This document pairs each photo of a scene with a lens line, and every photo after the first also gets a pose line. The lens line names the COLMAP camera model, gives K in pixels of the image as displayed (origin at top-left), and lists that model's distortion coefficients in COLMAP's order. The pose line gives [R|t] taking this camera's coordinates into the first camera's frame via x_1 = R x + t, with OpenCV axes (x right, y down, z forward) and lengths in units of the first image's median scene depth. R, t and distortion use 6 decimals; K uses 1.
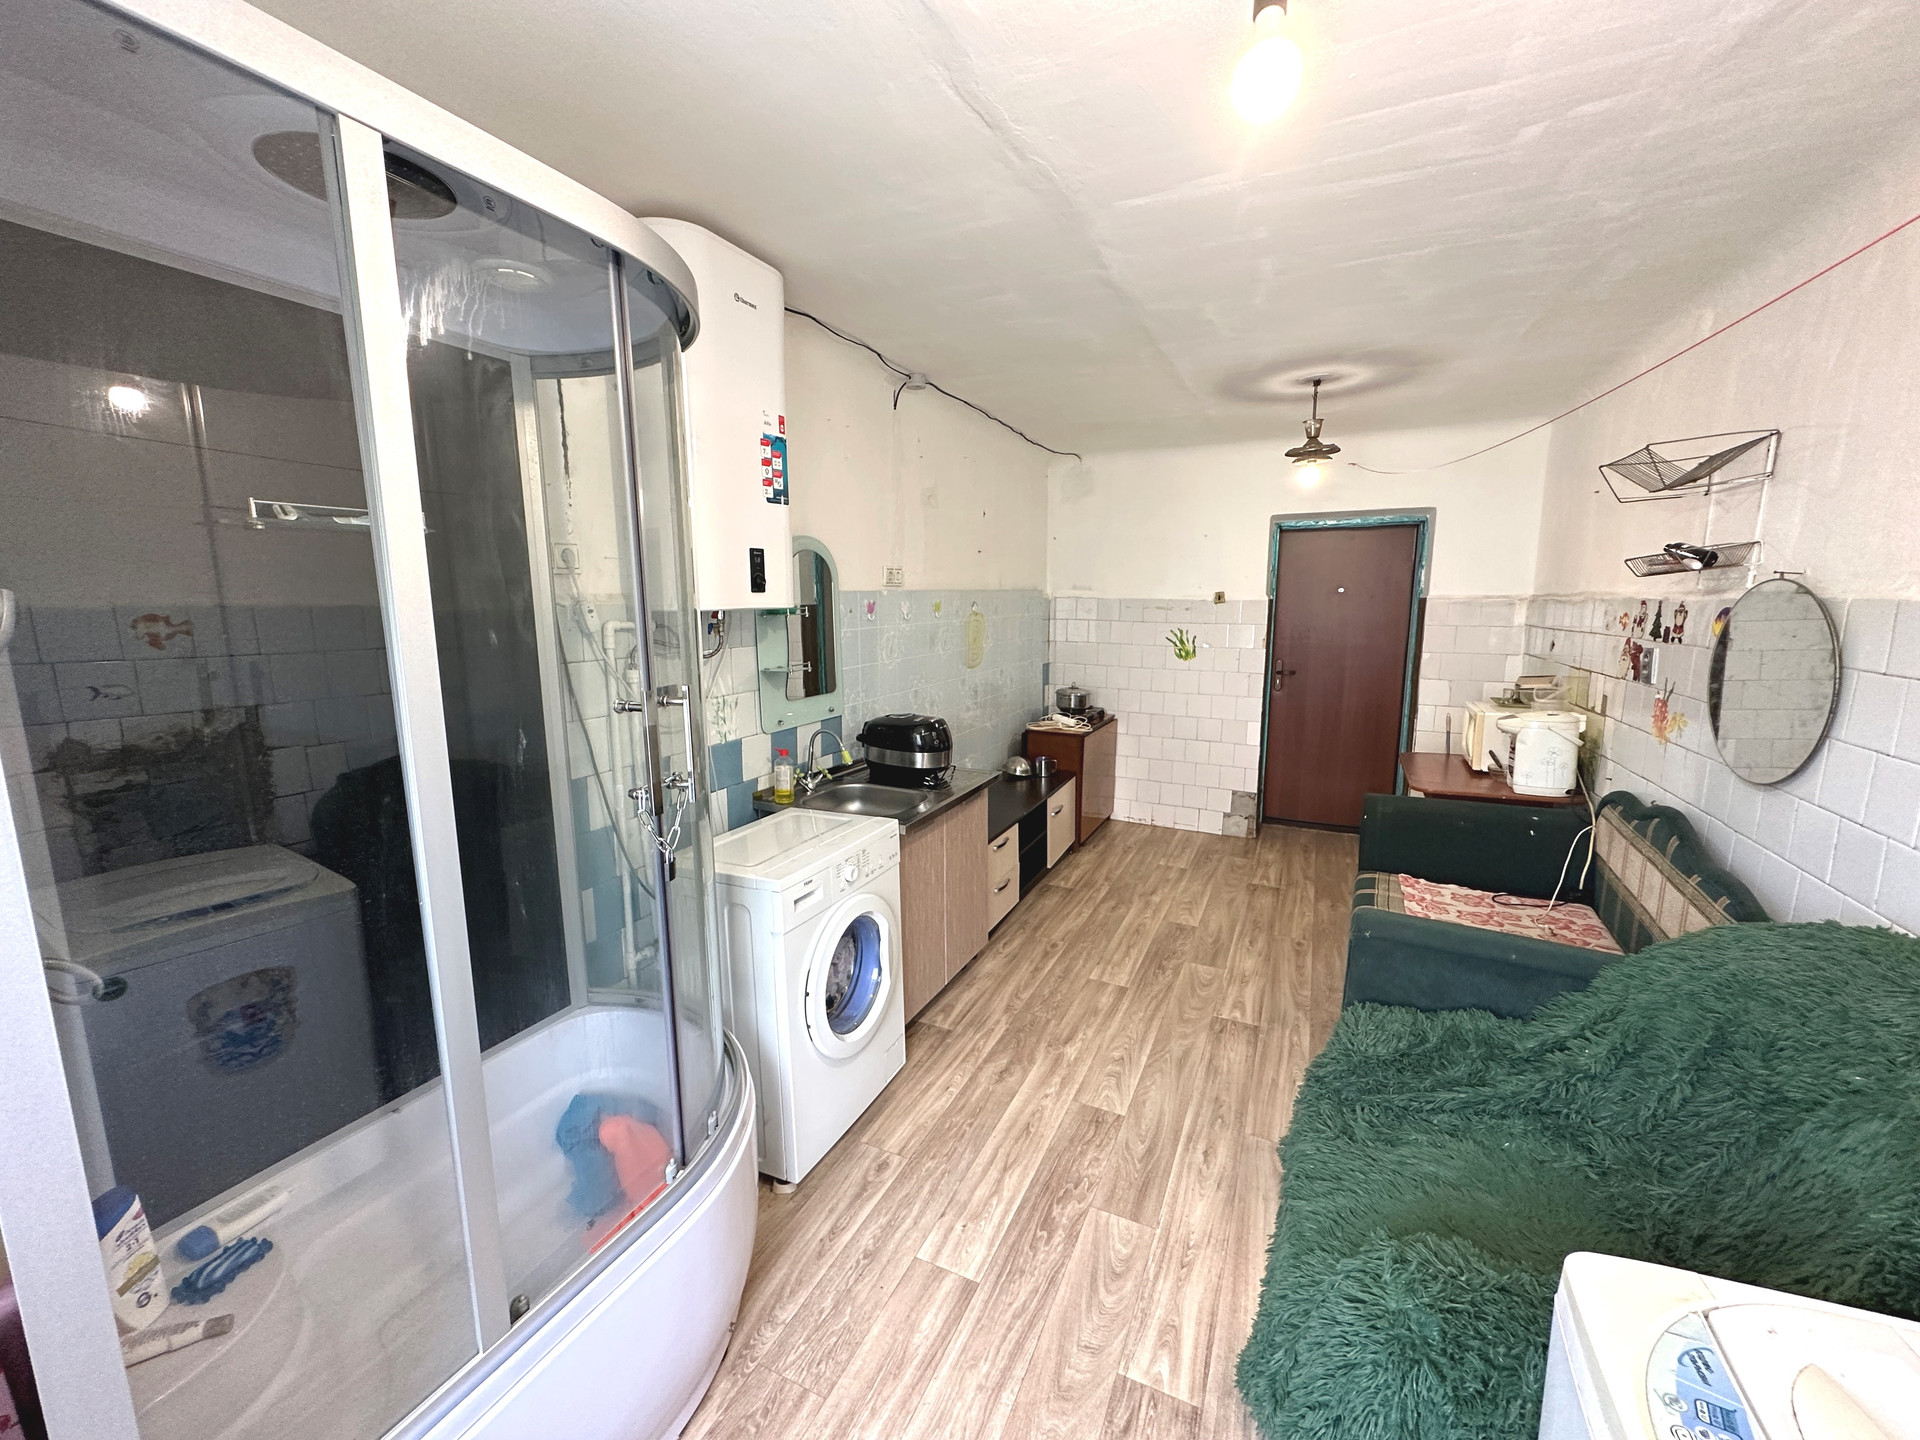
lens RADIAL K [[766.8, 0, 960.0], [0, 766.8, 720.0], [0, 0, 1]] dist [-0.000616, -0.000134]
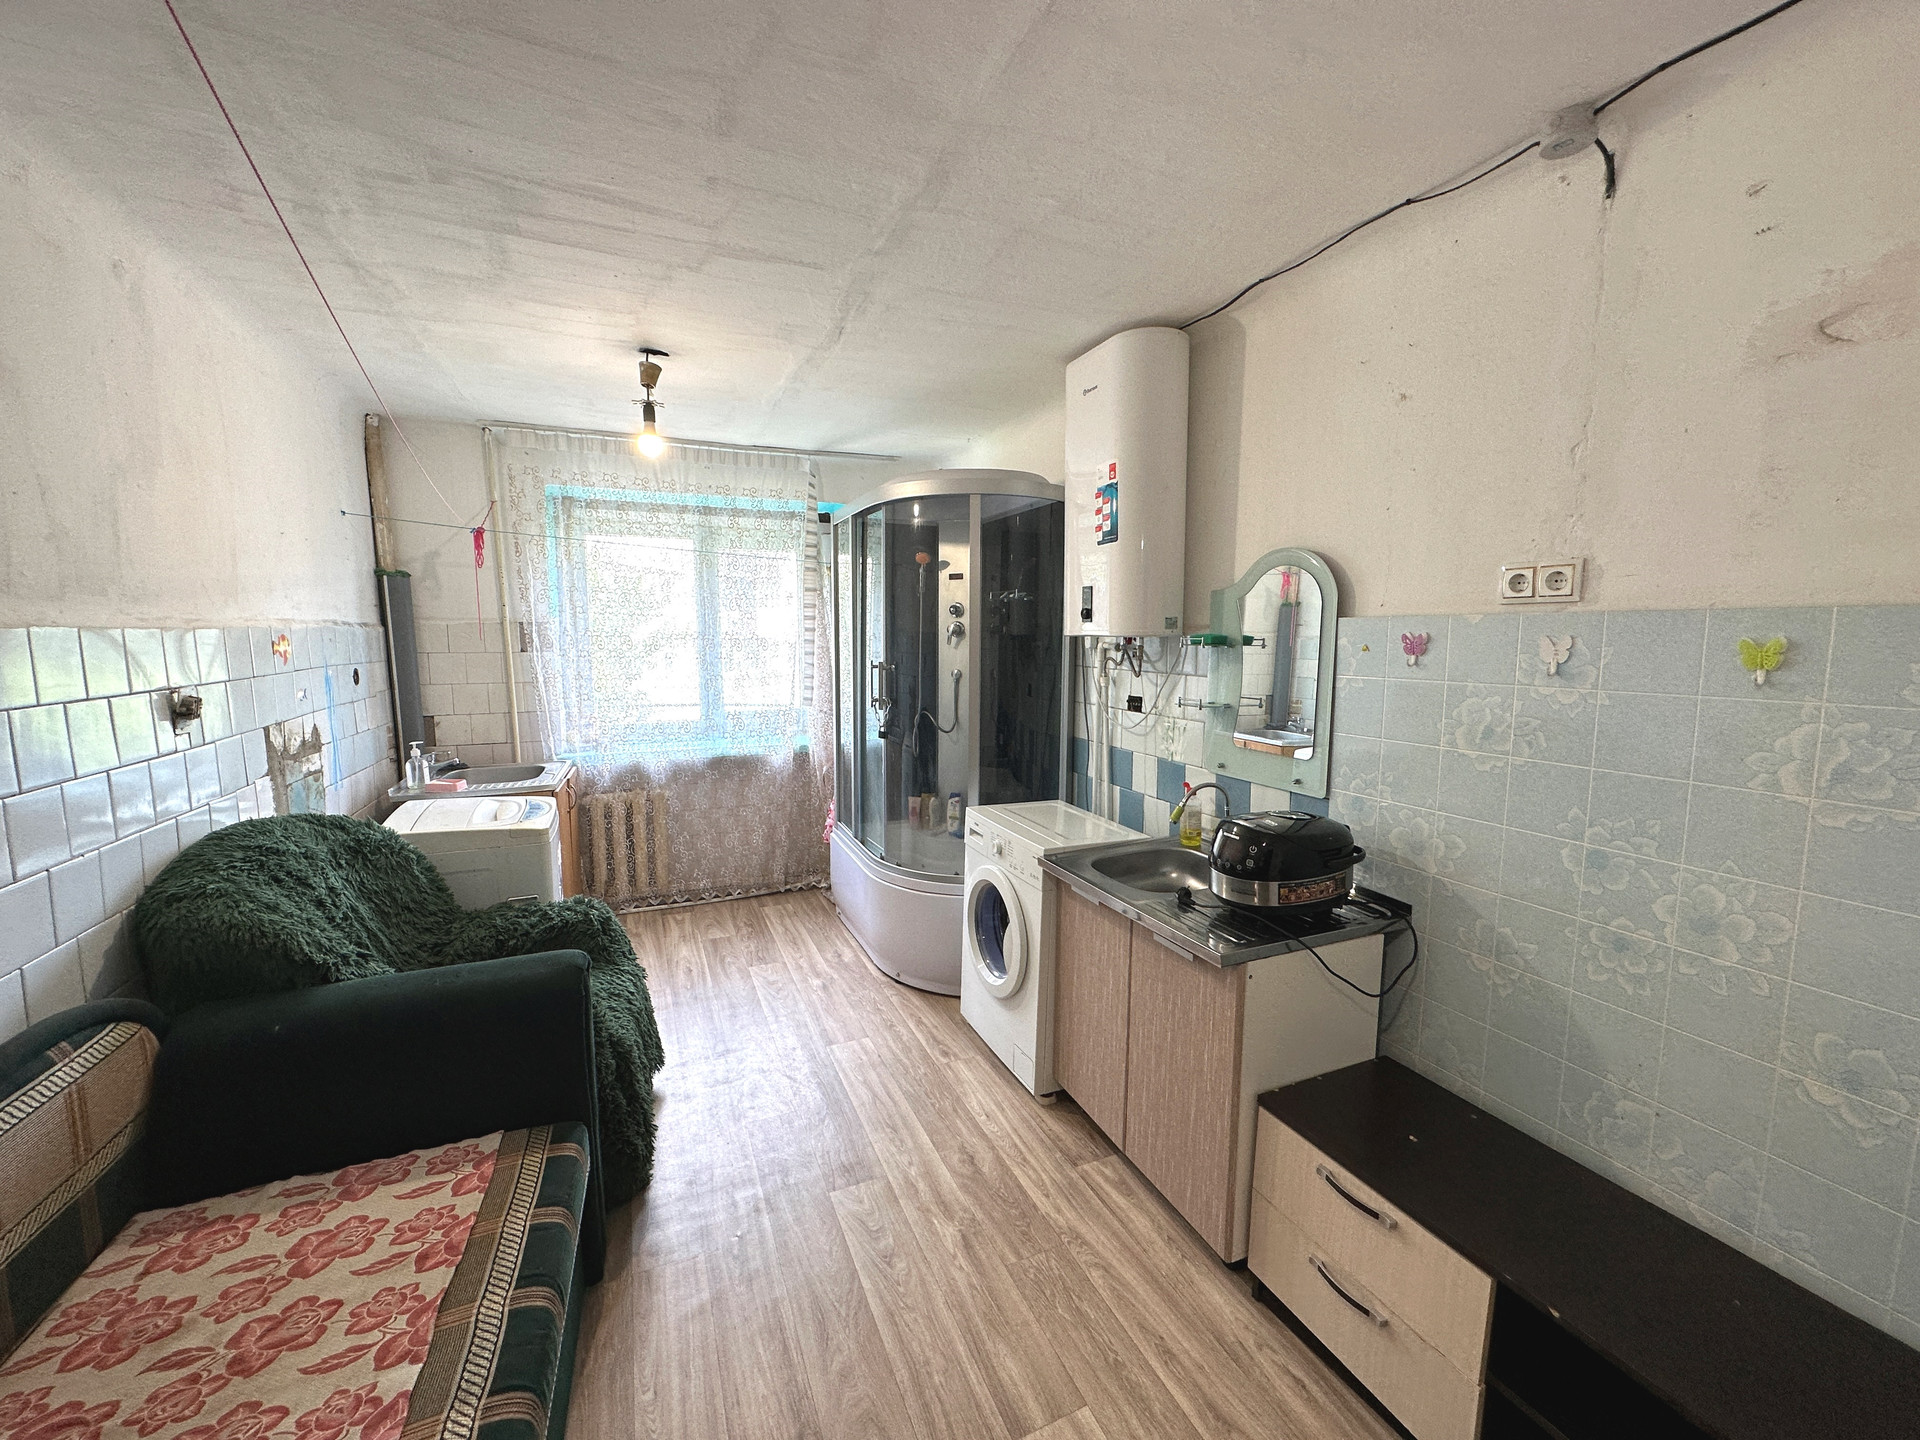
lens RADIAL K [[766.8, 0, 960.0], [0, 766.8, 720.0], [0, 0, 1]] dist [-0.000616, -0.000134]
pose [[-0.660792, 0.089944, -0.745161, 0.770514], [-0.119950, 0.967379, 0.223135, -0.258346], [0.740923, 0.236828, -0.628447, 1.617778]]
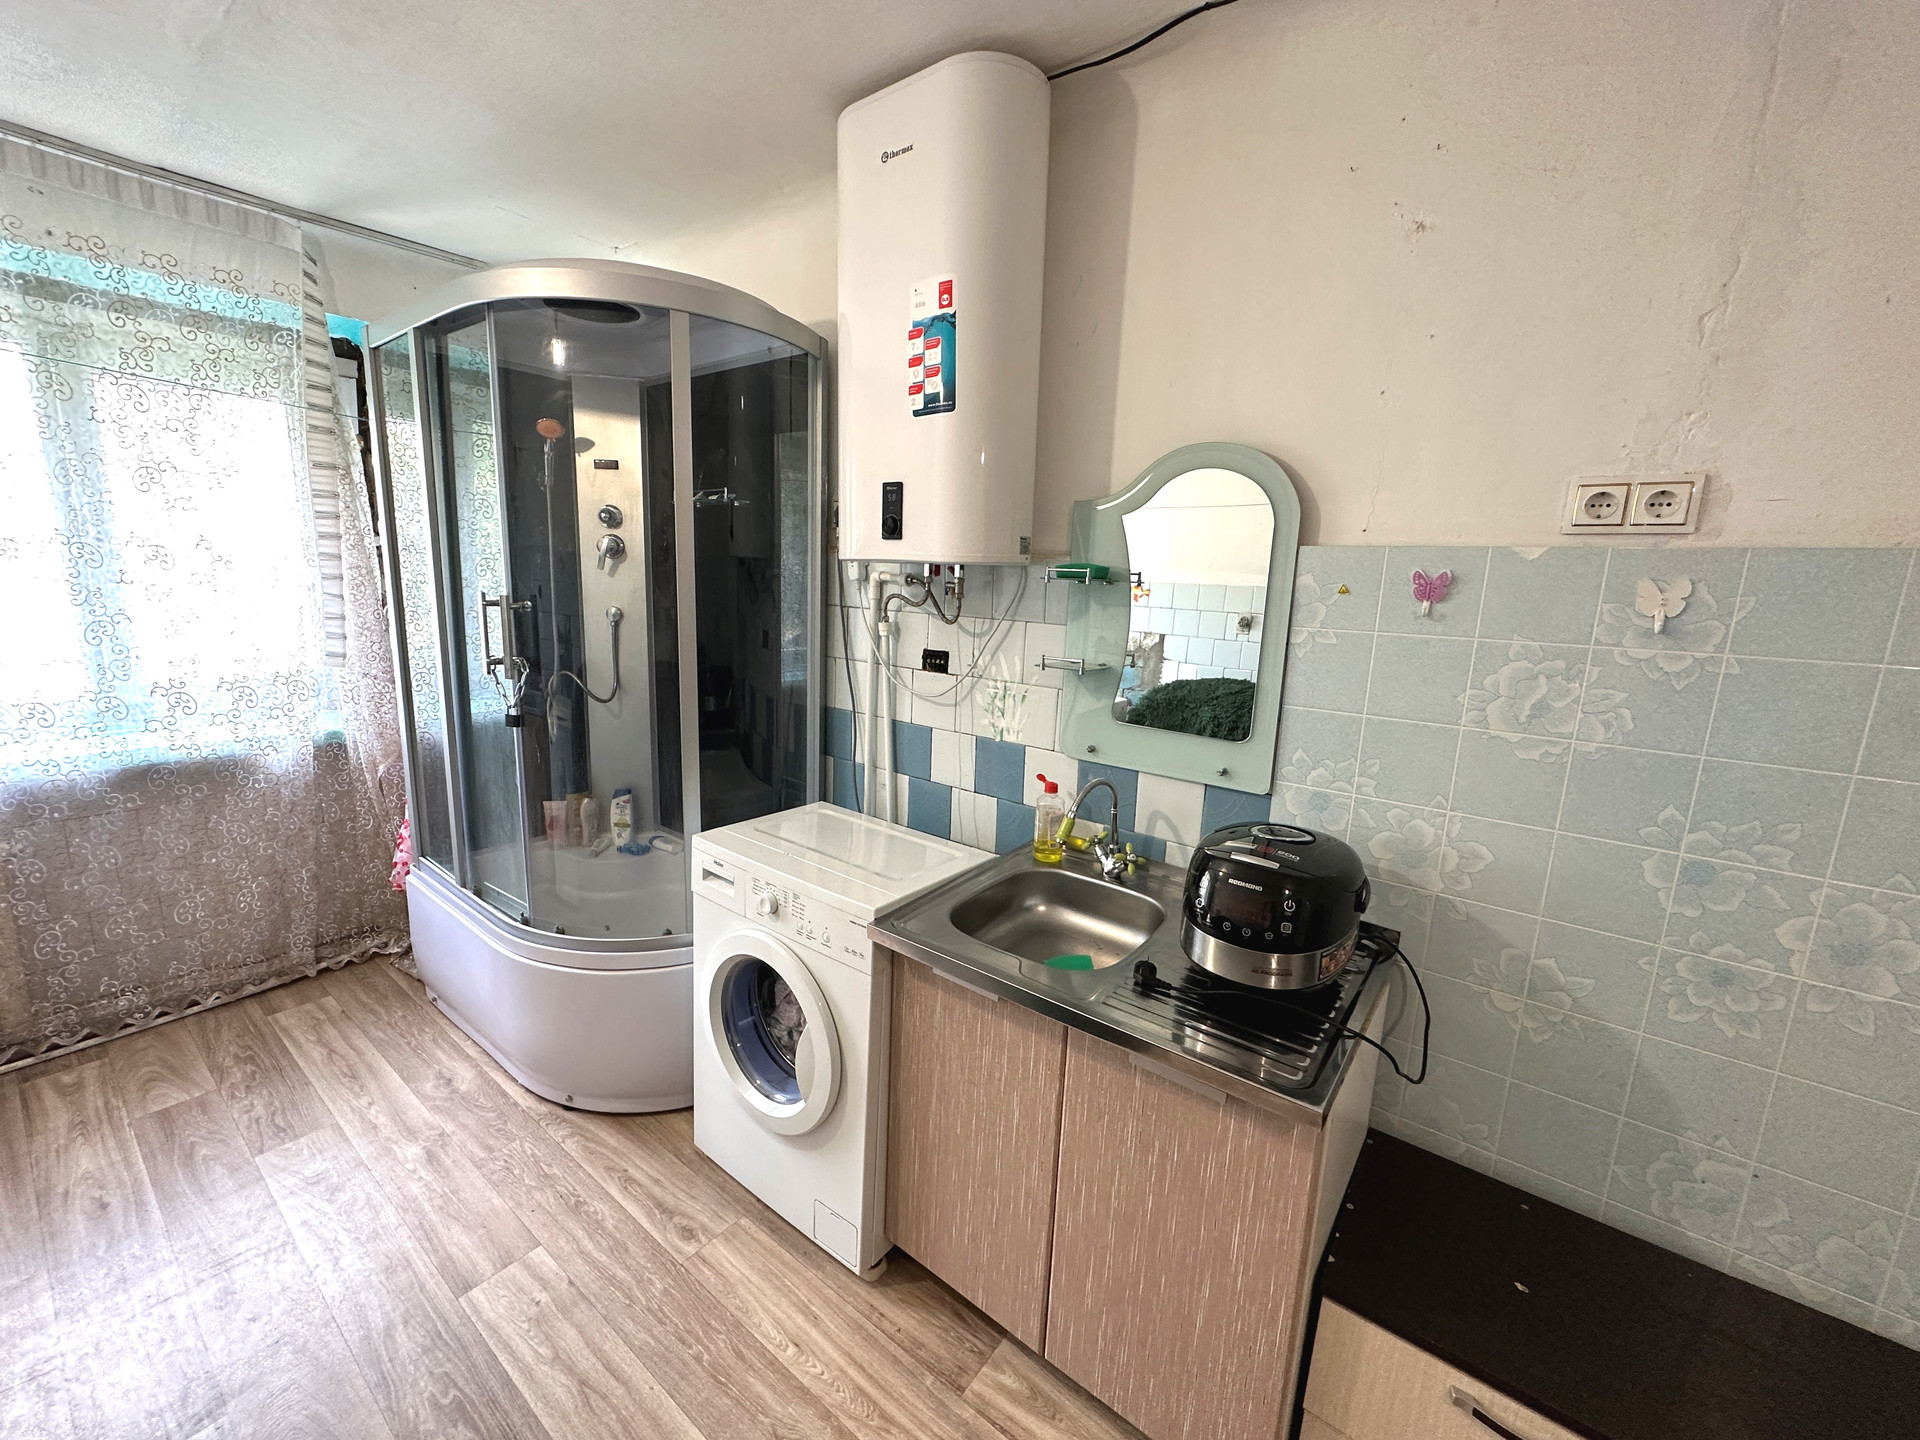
lens RADIAL K [[766.8, 0, 960.0], [0, 766.8, 720.0], [0, 0, 1]] dist [-0.000616, -0.000134]
pose [[-0.214730, 0.181511, -0.959659, 0.497347], [-0.192426, 0.955457, 0.223773, -0.175714], [0.957530, 0.232714, -0.170238, 1.219269]]
